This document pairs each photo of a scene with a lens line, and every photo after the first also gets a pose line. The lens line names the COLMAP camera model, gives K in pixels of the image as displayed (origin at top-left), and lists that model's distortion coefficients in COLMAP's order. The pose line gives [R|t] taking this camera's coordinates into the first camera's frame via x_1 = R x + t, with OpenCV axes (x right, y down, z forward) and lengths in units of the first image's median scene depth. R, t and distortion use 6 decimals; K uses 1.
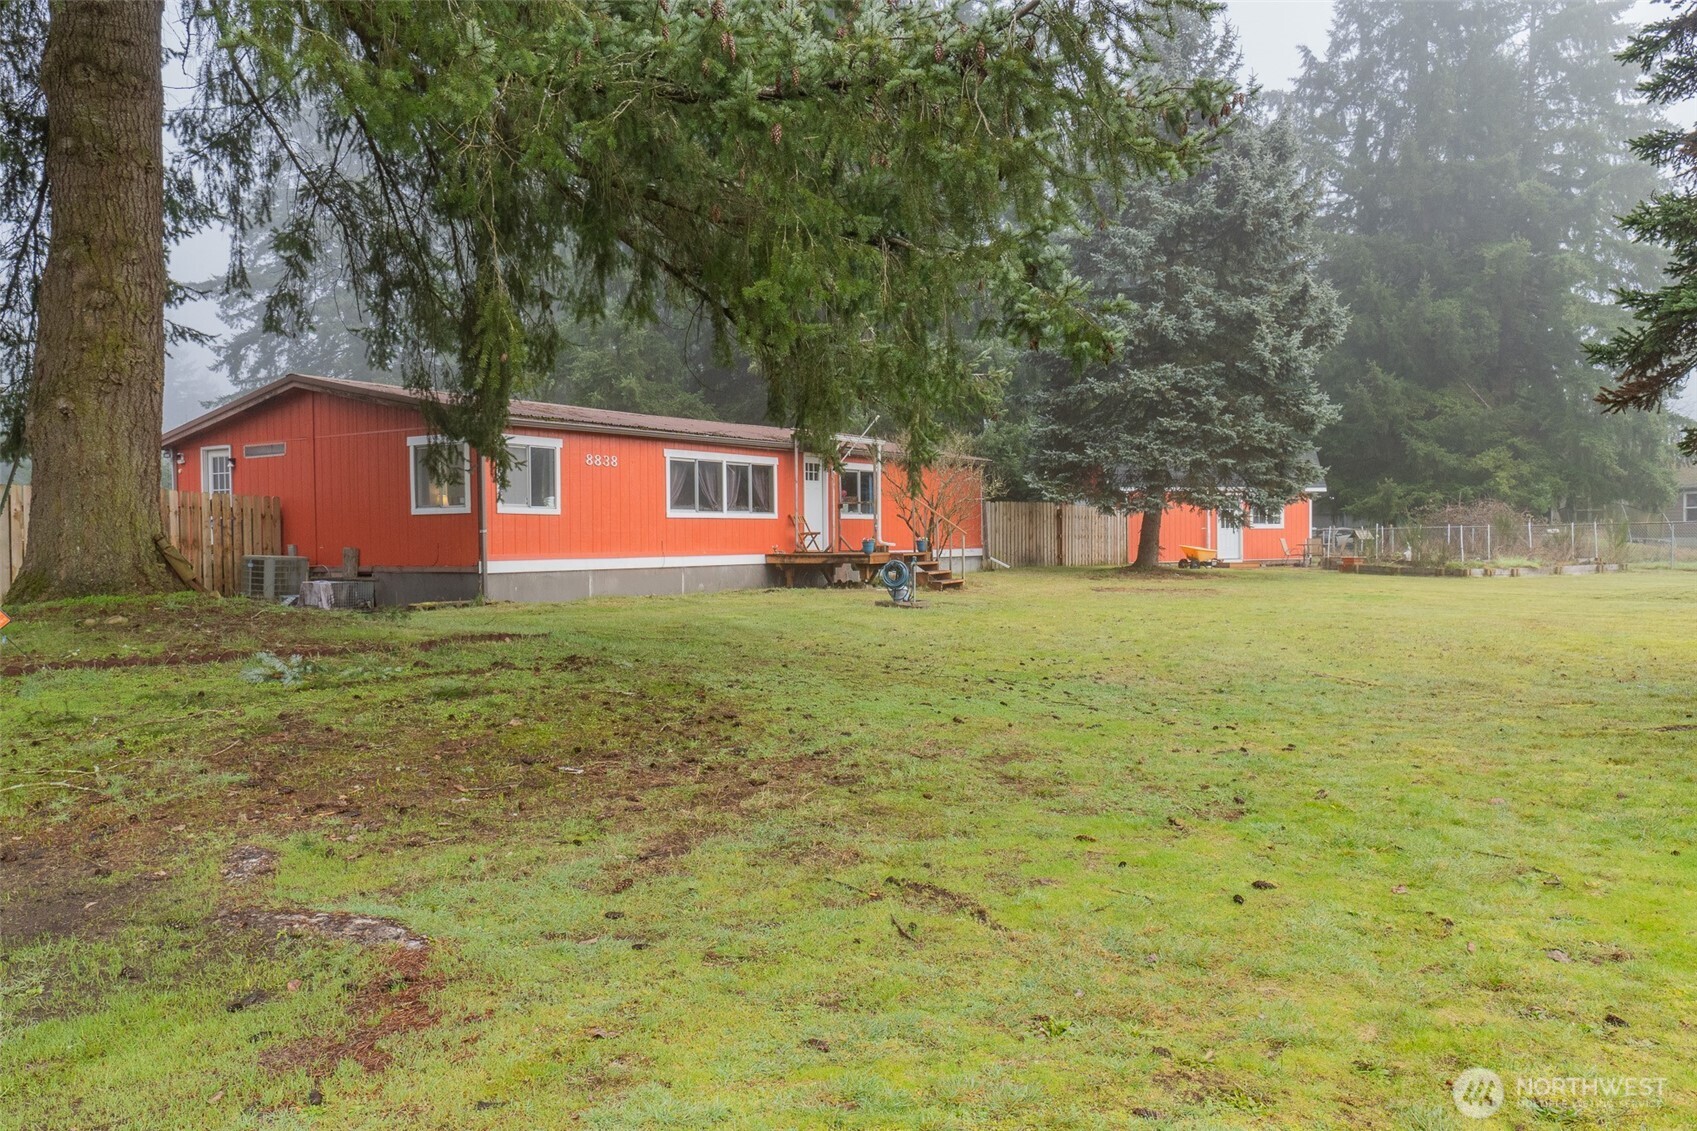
lens RADIAL K [[1314.9, 0, 848.3], [0, 1314.9, 561.2], [0, 0, 1]] dist [-0.001020, -0.000291]
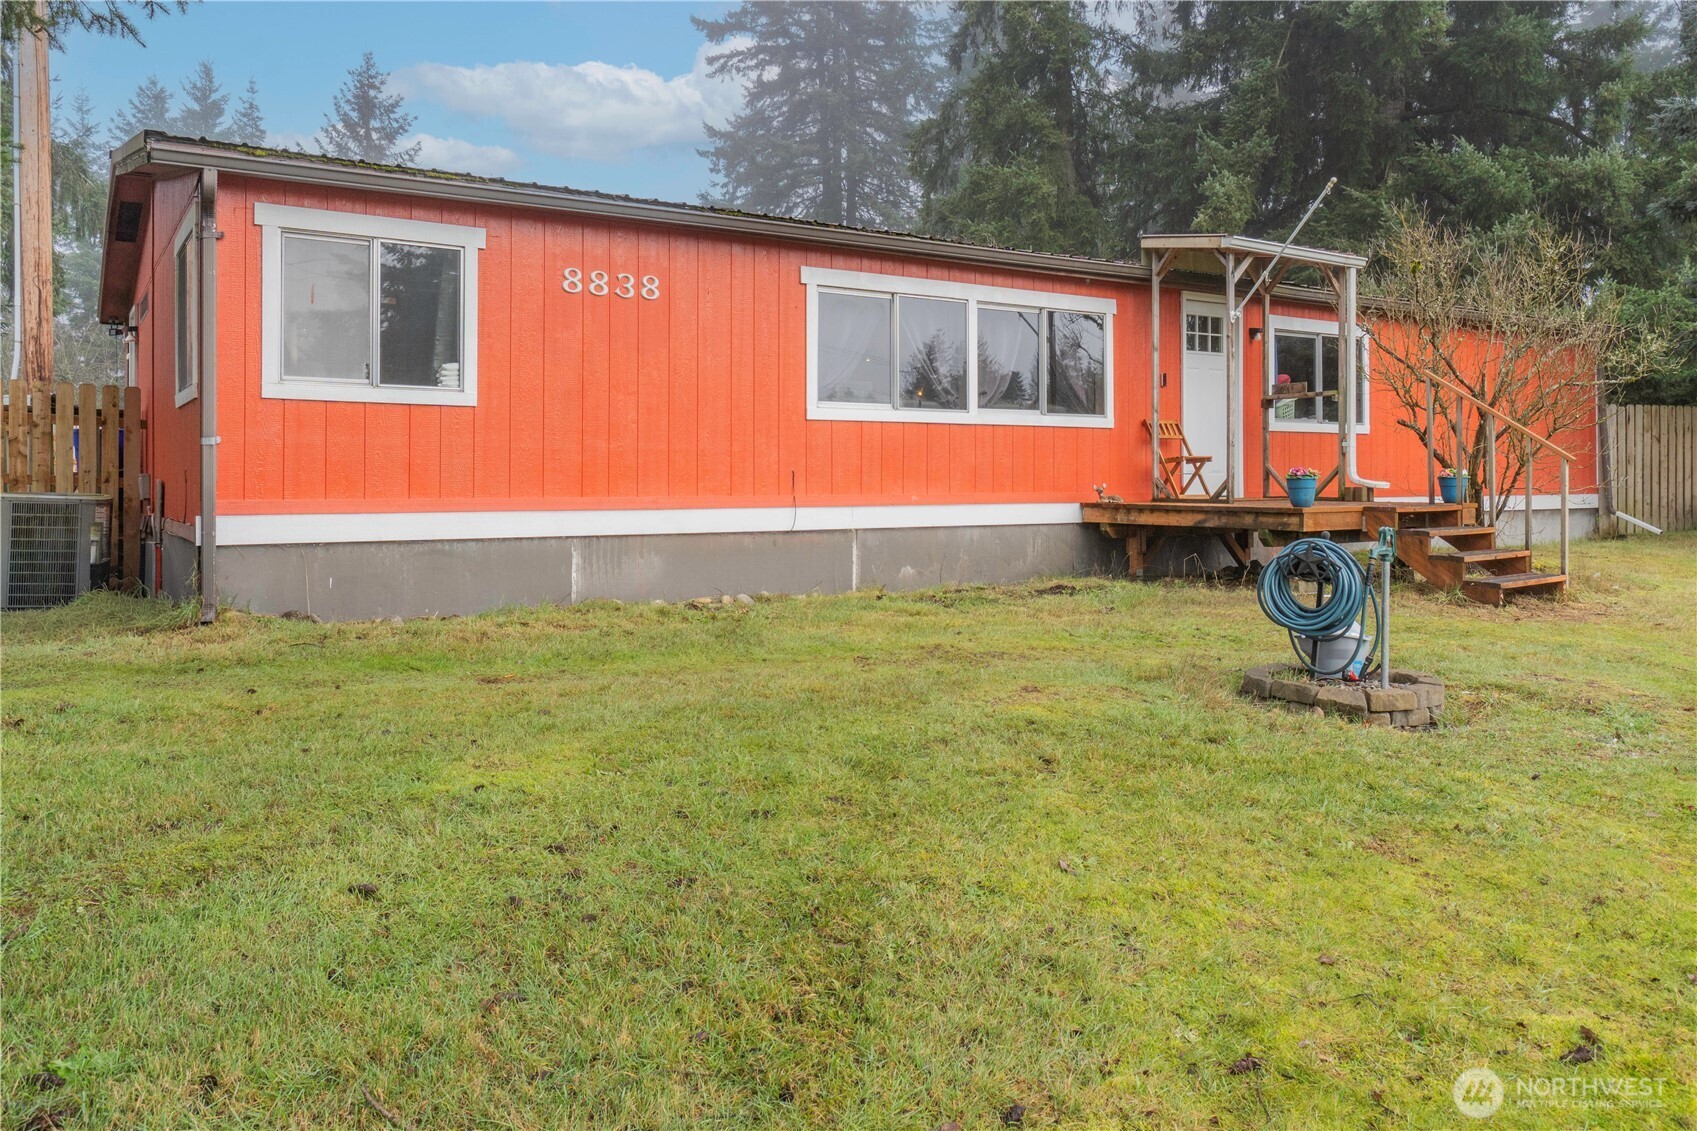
lens RADIAL K [[1230.3, 0, 839.7], [0, 1230.3, 479.1], [0, 0, 1]] dist [-0.006673, -0.001851]
pose [[0.907199, 0.007279, -0.420638, 0.042462], [-0.014035, 0.999817, -0.012969, -0.006547], [0.420467, 0.017669, 0.907136, 0.545883]]
